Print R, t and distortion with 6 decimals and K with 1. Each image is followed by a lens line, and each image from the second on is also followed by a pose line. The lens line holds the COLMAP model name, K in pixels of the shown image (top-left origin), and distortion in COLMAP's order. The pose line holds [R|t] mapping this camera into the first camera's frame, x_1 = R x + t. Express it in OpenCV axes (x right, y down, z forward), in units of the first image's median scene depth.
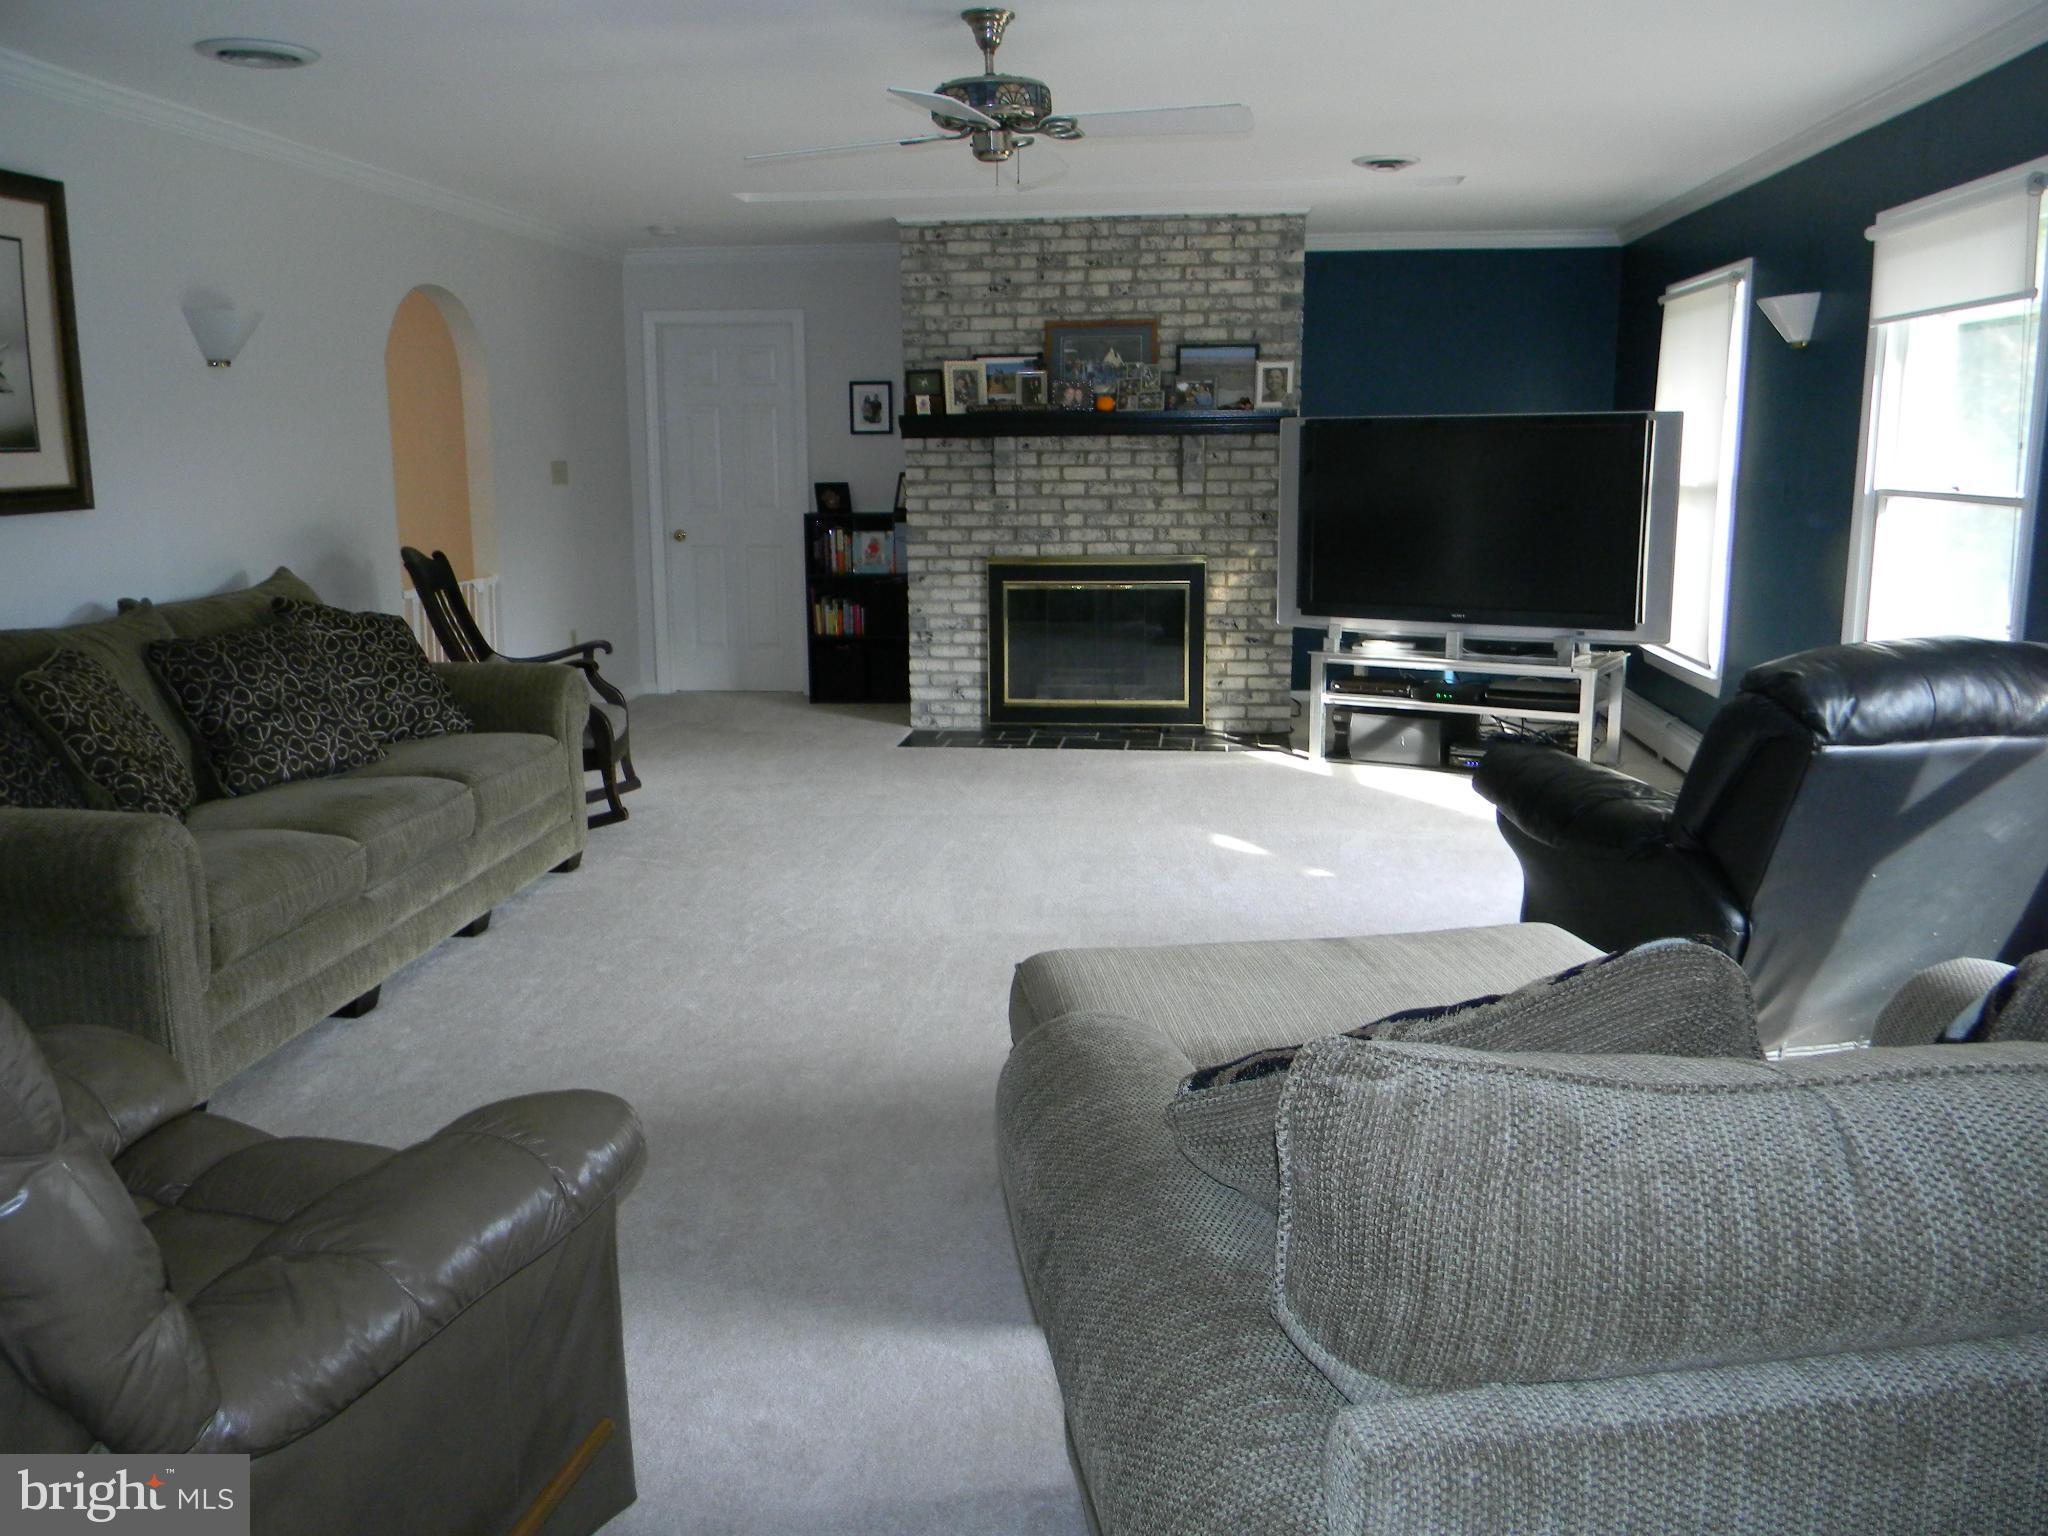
lens RADIAL K [[1640.7, 0, 1018.6], [0, 1640.7, 745.5], [0, 0, 1]] dist [0.008989, -0.020368]
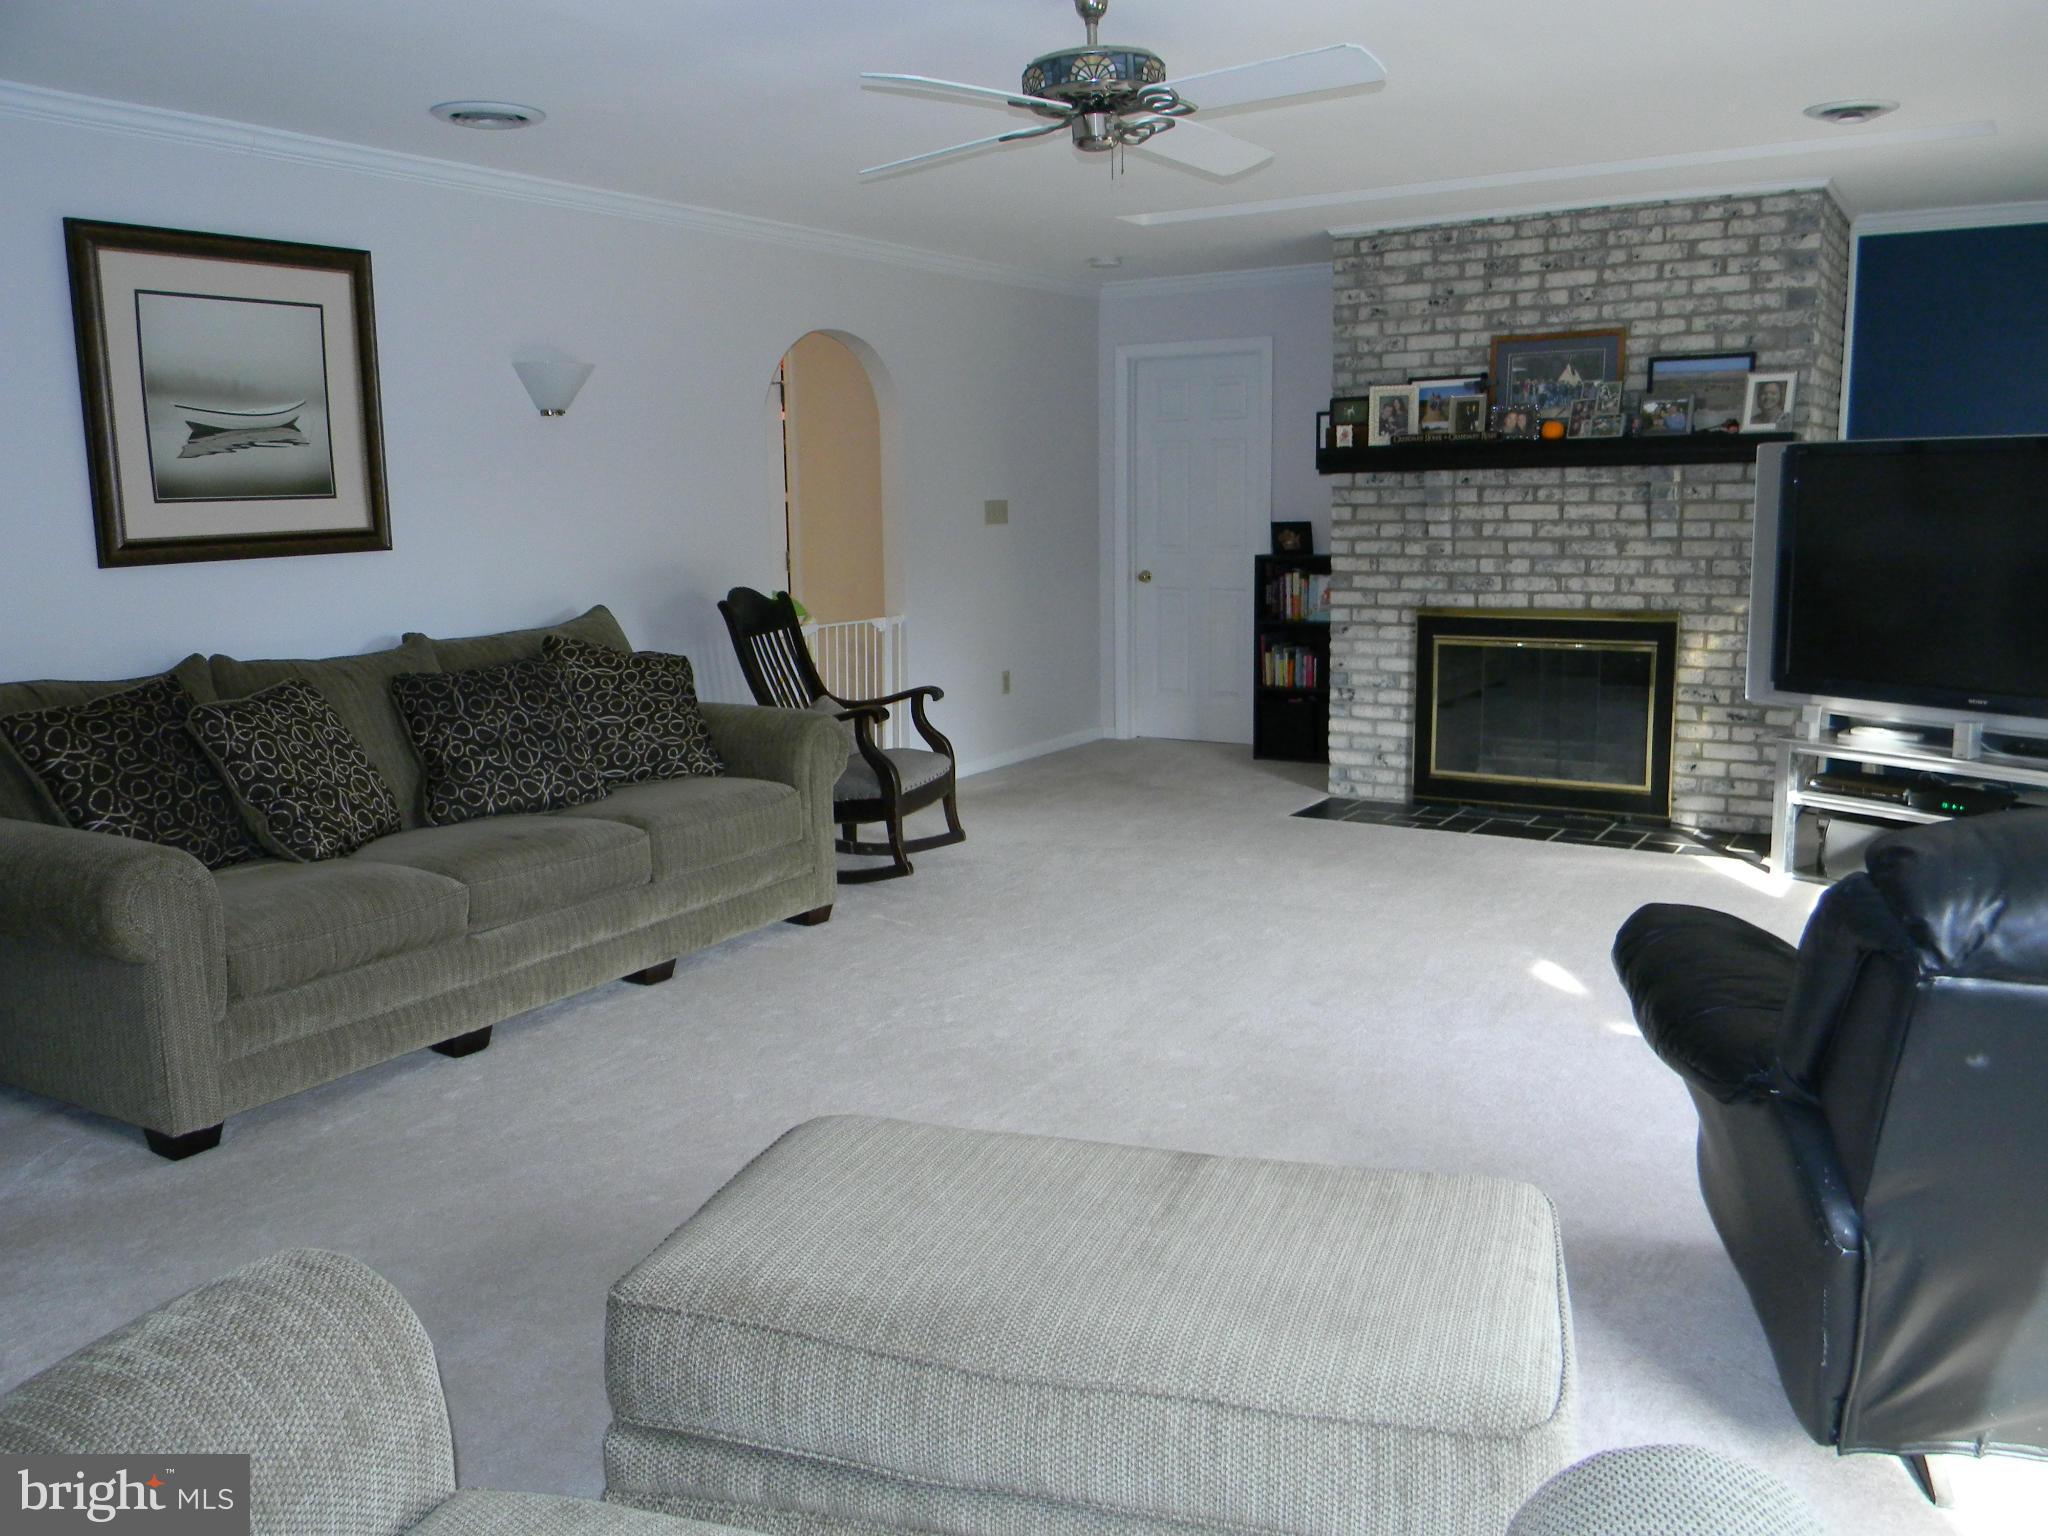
lens RADIAL K [[1640.7, 0, 1018.6], [0, 1640.7, 745.5], [0, 0, 1]] dist [0.008989, -0.020368]
pose [[0.903499, 0.058914, -0.424522, 0.259420], [-0.067368, 0.997716, -0.004918, -0.034790], [0.423262, 0.033042, 0.905404, 0.182230]]
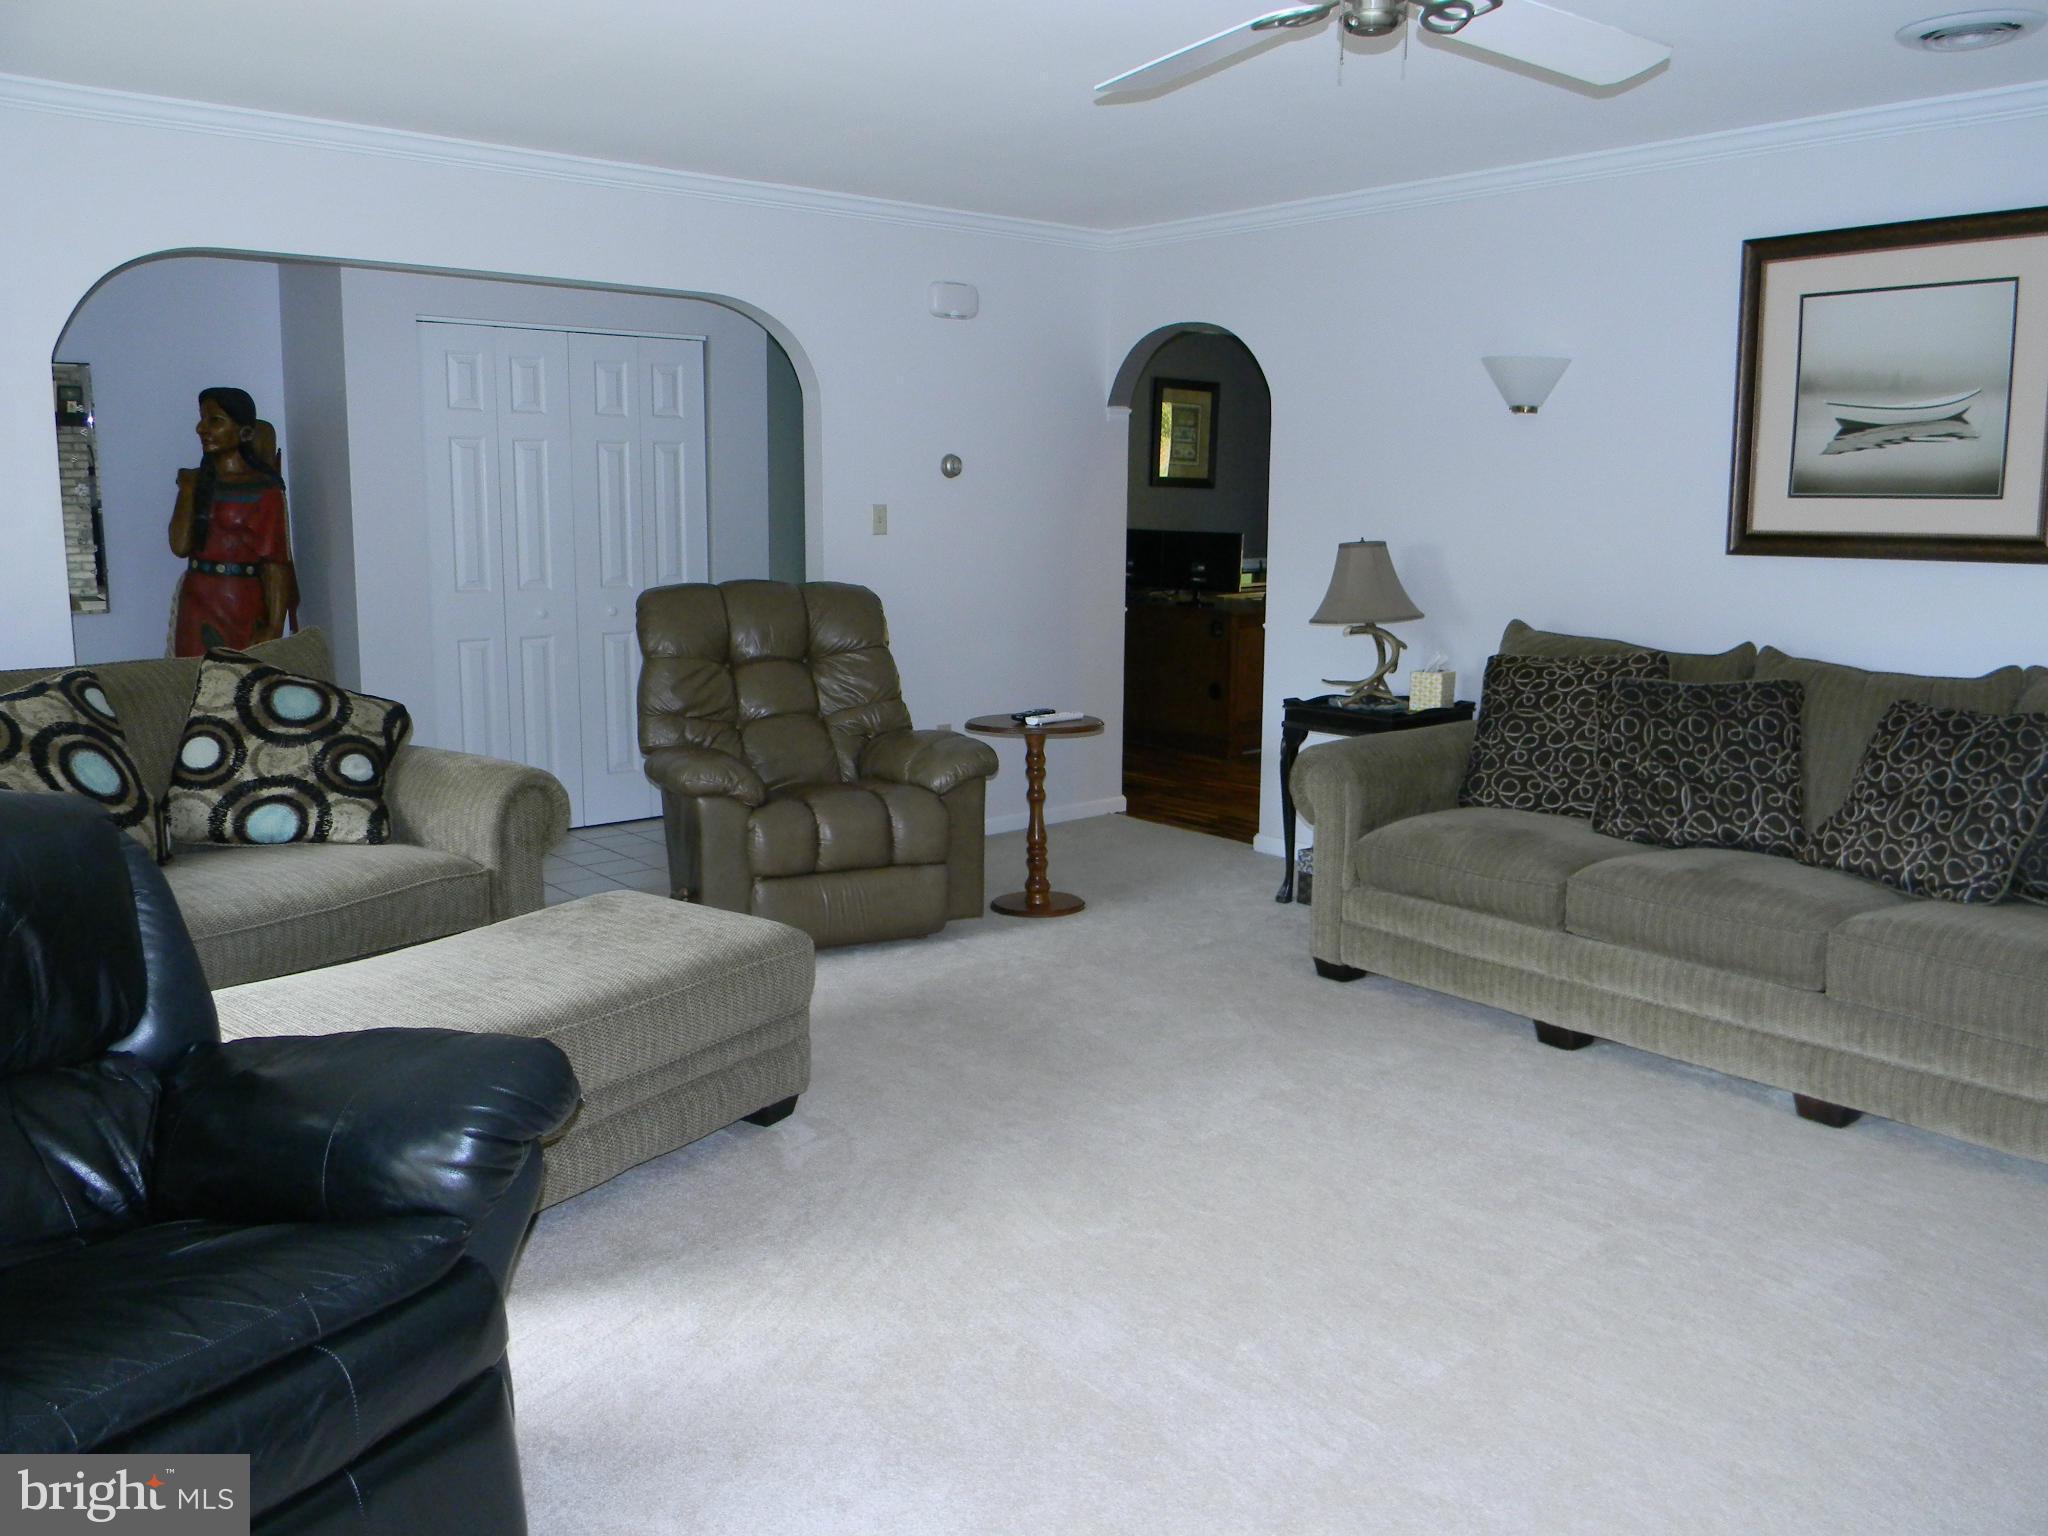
lens RADIAL K [[1638.9, 0, 1030.1], [0, 1638.9, 741.5], [0, 0, 1]] dist [0.021633, -0.061117]
pose [[-0.675005, 0.112820, -0.729137, 0.434872], [-0.140588, 0.950466, 0.277217, -0.203710], [0.724296, 0.289630, -0.625708, 1.089004]]
